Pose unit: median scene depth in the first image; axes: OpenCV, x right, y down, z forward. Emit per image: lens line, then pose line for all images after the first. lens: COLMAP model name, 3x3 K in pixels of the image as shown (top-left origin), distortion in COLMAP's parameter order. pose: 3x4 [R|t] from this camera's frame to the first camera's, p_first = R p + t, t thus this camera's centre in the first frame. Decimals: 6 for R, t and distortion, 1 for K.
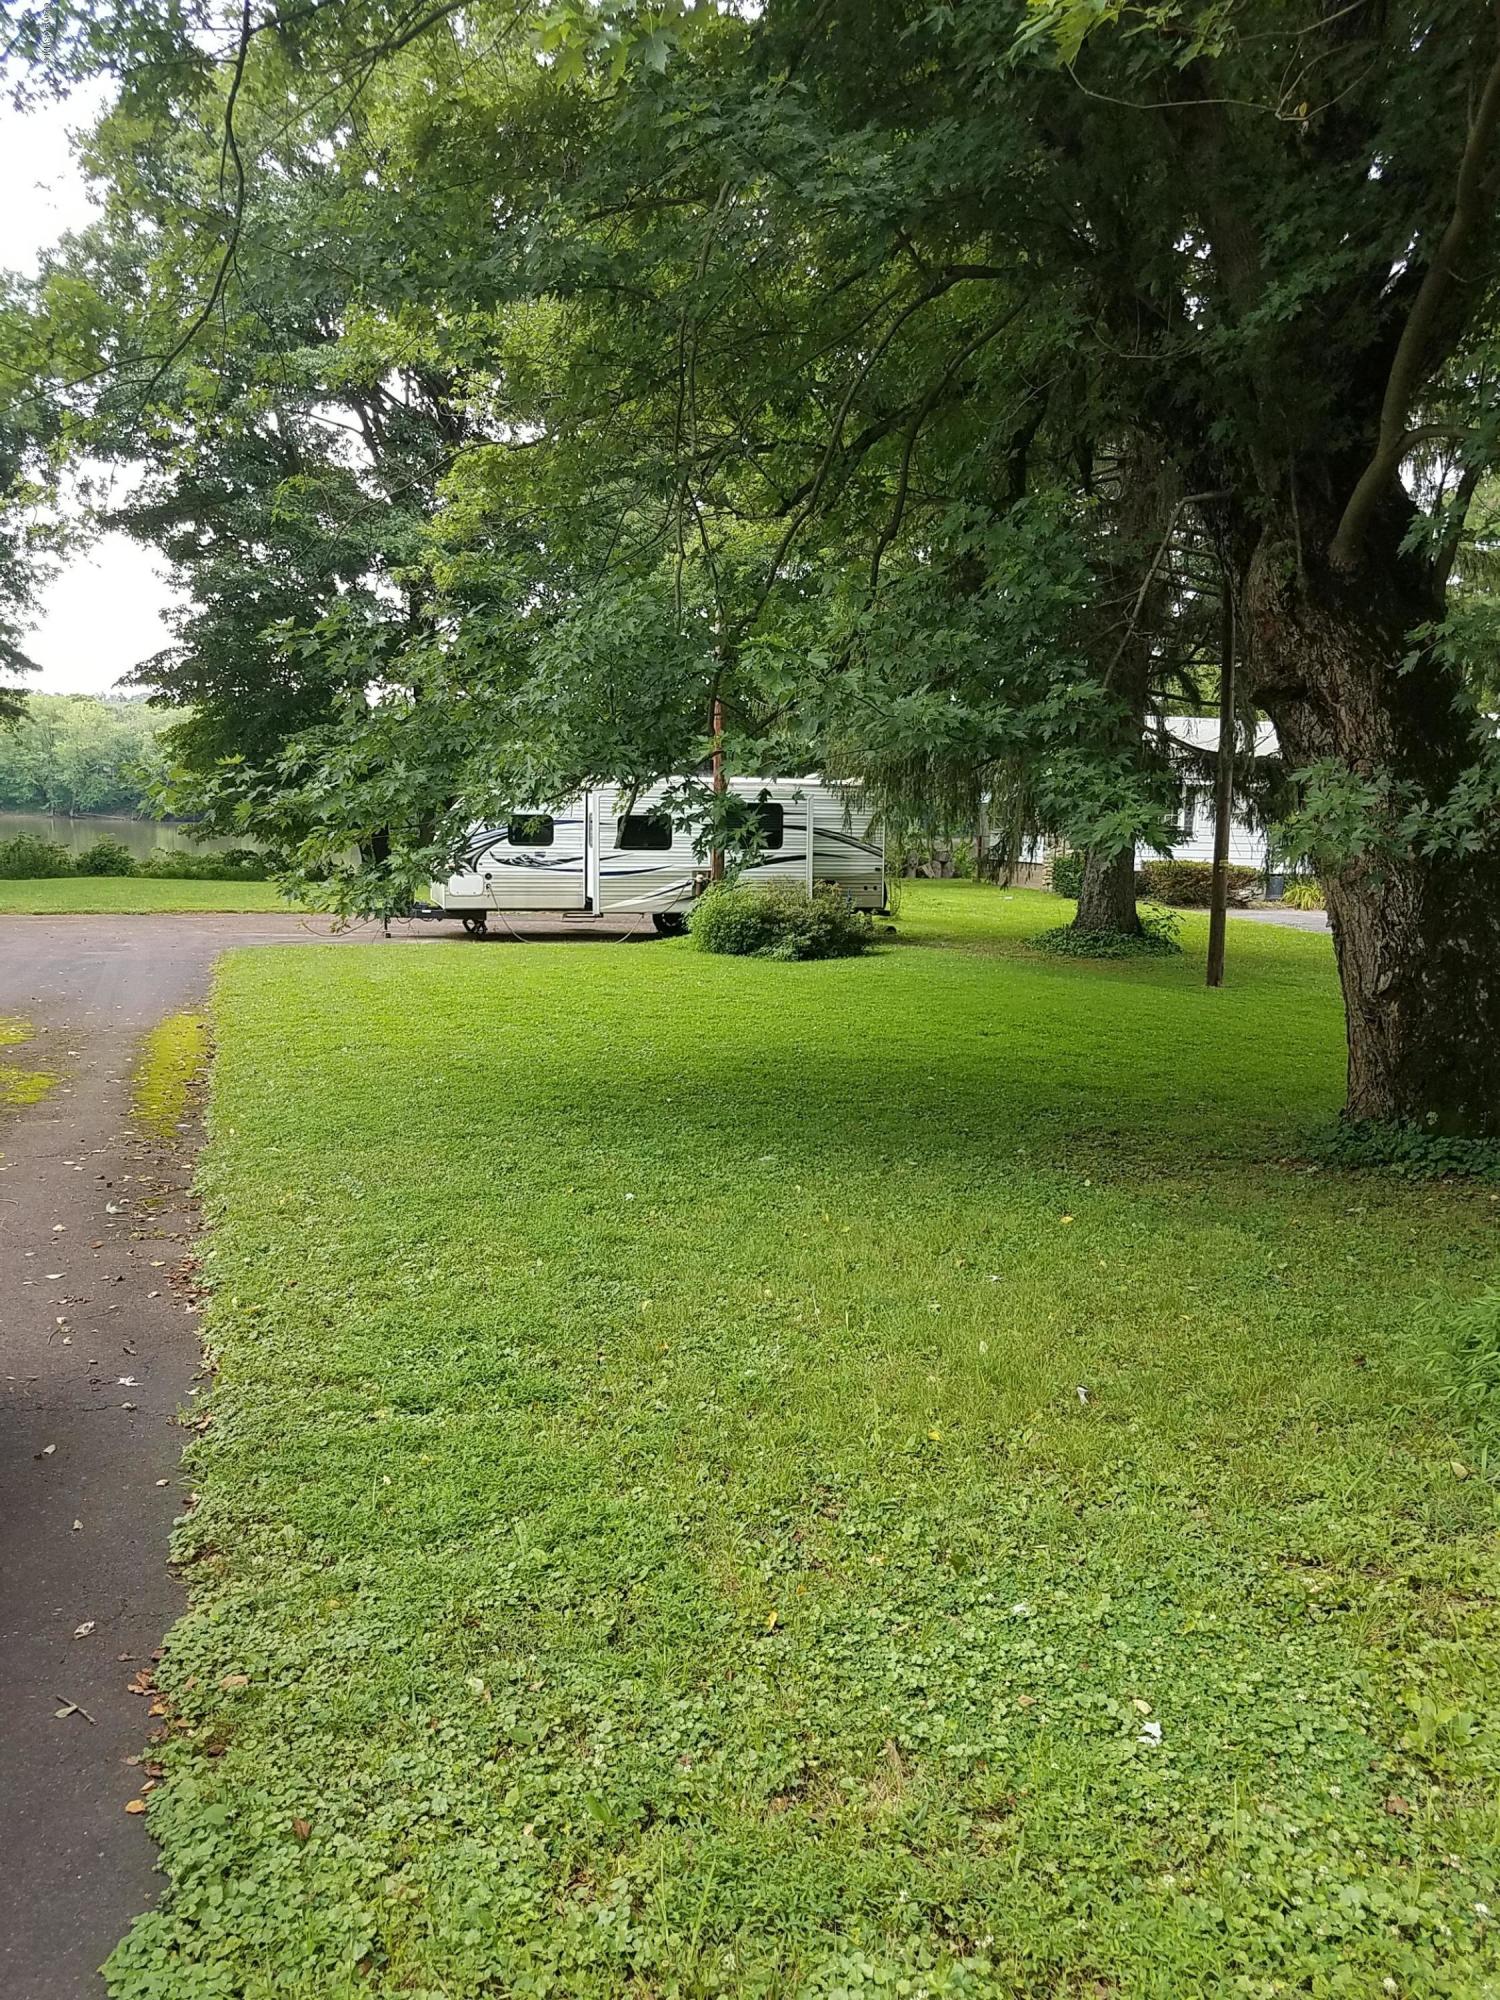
lens RADIAL K [[1575.8, 0, 750.0], [0, 1575.8, 1000.0], [0, 0, 1]] dist [-0.005649, -0.011800]
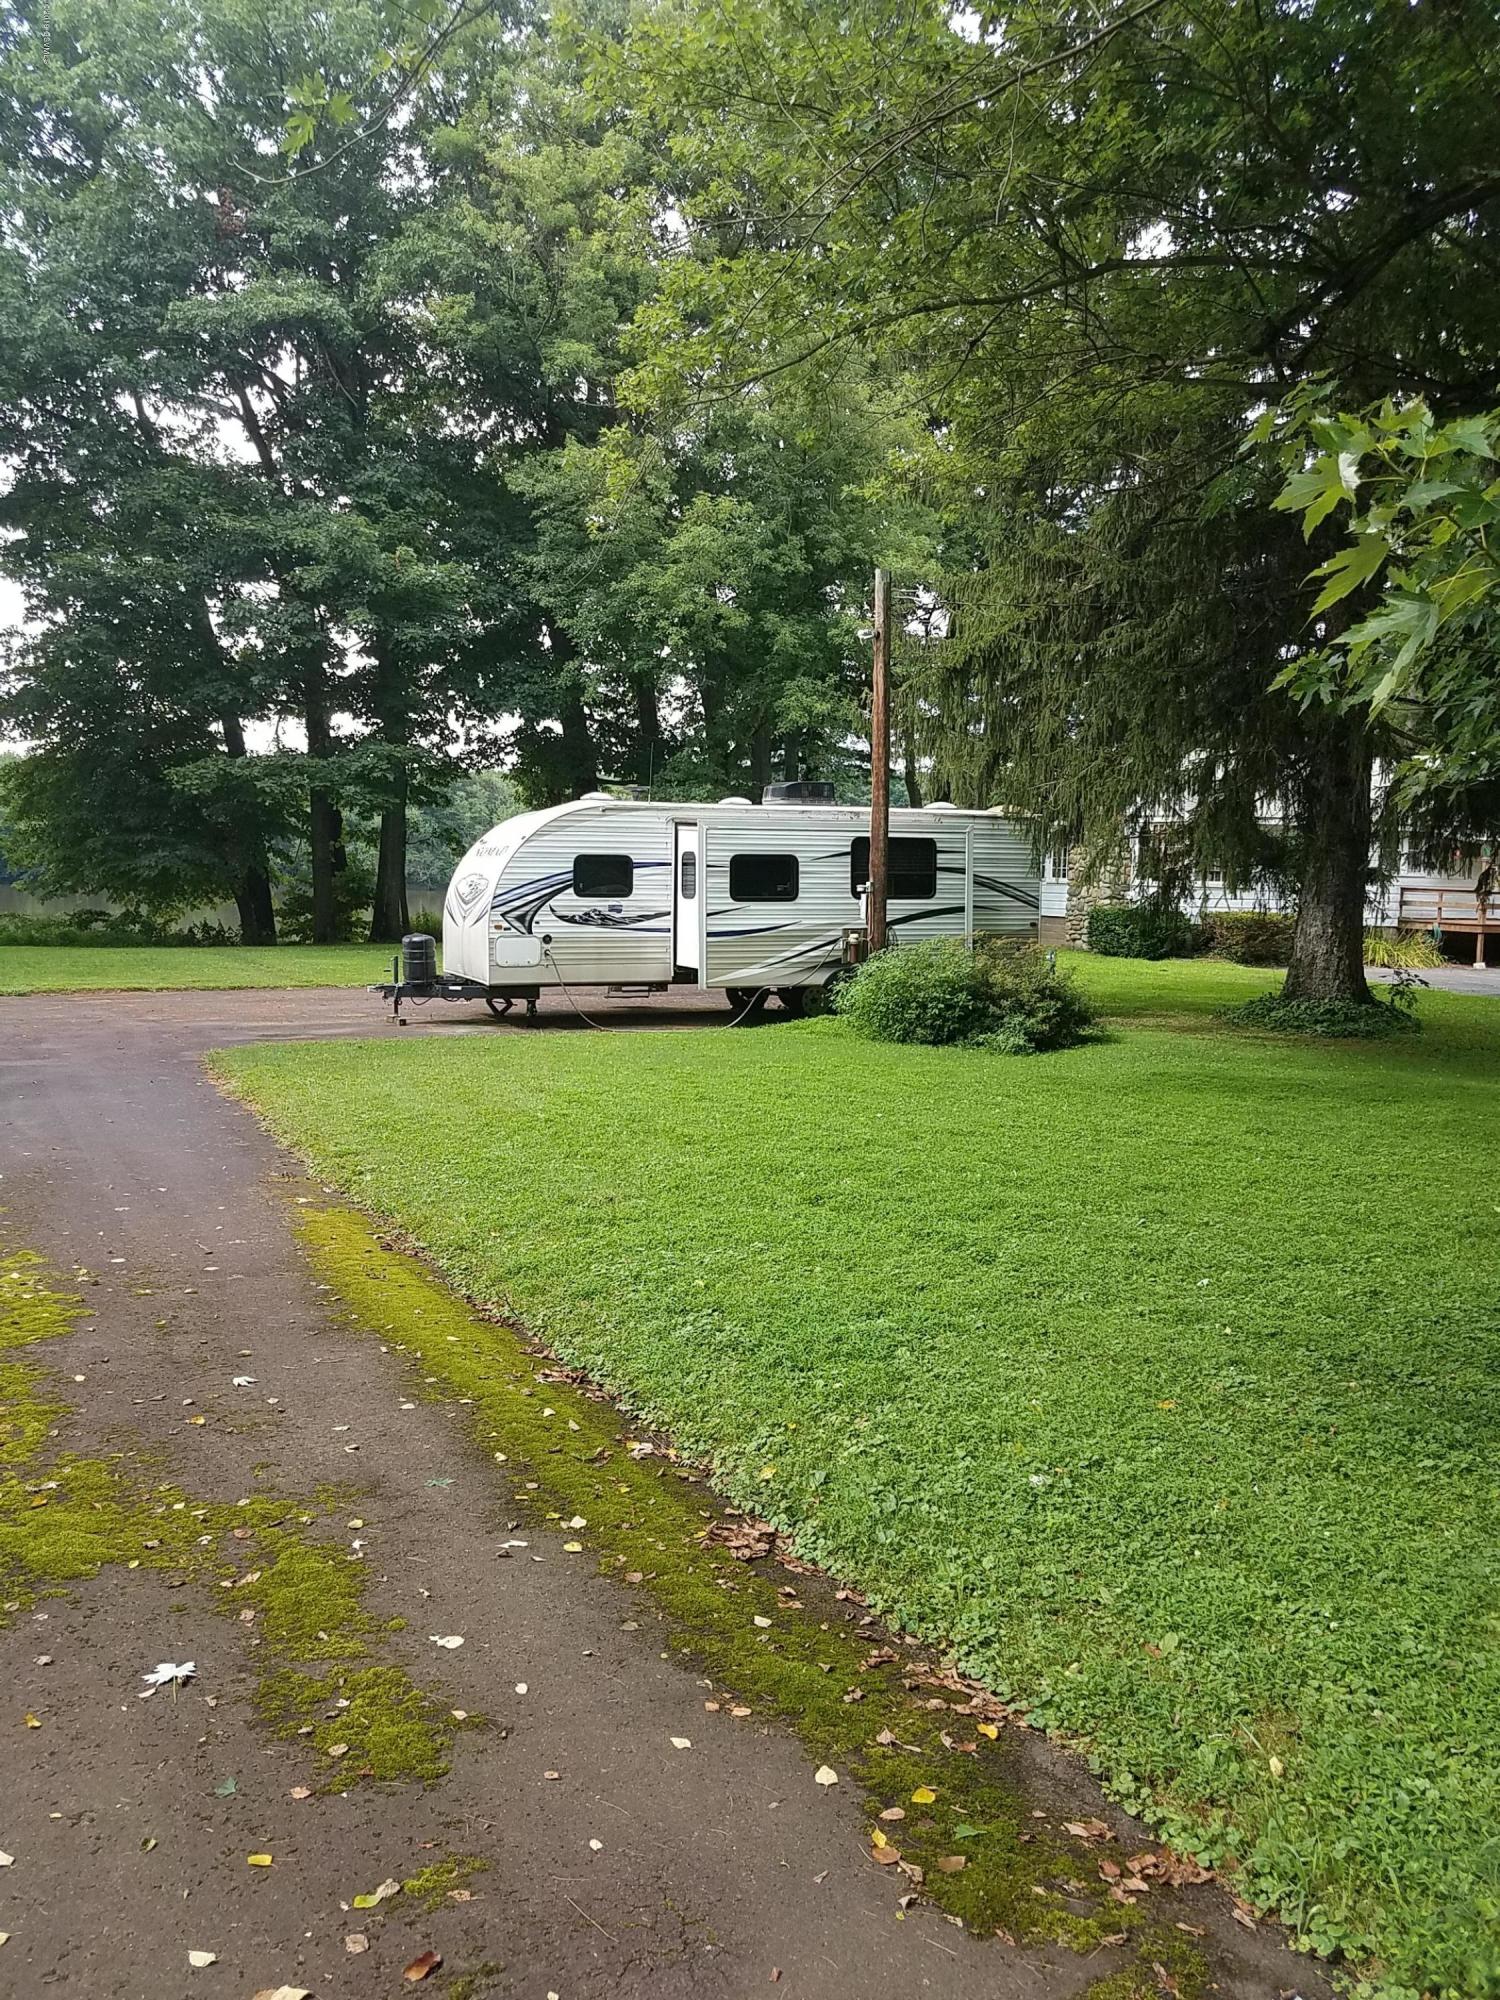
lens RADIAL K [[1575.8, 0, 750.0], [0, 1575.8, 1000.0], [0, 0, 1]] dist [-0.005649, -0.011800]
pose [[0.992892, -0.015505, 0.118001, -0.158272], [0.019761, 0.999193, -0.034982, -0.022878], [-0.117363, 0.037065, 0.992397, 0.264275]]
